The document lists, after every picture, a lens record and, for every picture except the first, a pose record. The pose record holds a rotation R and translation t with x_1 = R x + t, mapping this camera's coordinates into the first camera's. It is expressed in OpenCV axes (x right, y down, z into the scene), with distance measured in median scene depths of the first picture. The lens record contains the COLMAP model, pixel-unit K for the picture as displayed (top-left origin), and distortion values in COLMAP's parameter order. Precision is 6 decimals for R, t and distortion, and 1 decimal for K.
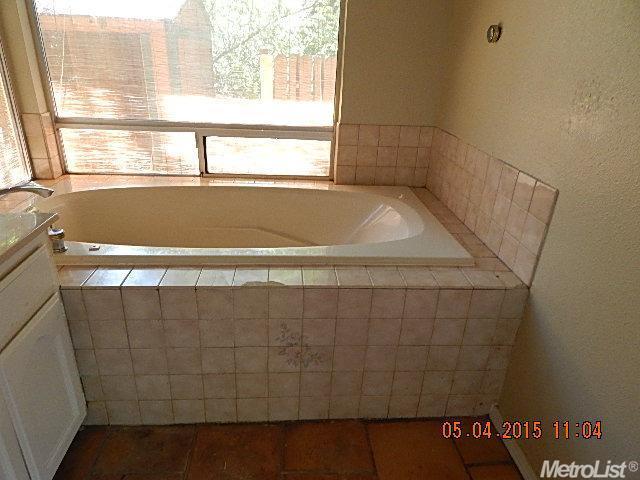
lens RADIAL K [[424.0, 0, 320.0], [0, 424.0, 240.0], [0, 0, 1]] dist [0.004864, -0.000579]
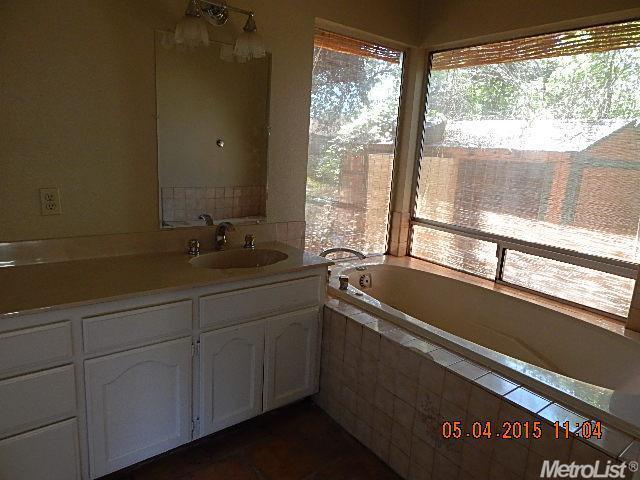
lens RADIAL K [[424.0, 0, 320.0], [0, 424.0, 240.0], [0, 0, 1]] dist [0.004864, -0.000579]
pose [[0.547922, 0.167478, -0.819593, 0.384454], [-0.376431, 0.924315, -0.062779, -0.007259], [0.747048, 0.342918, 0.569496, -0.027096]]
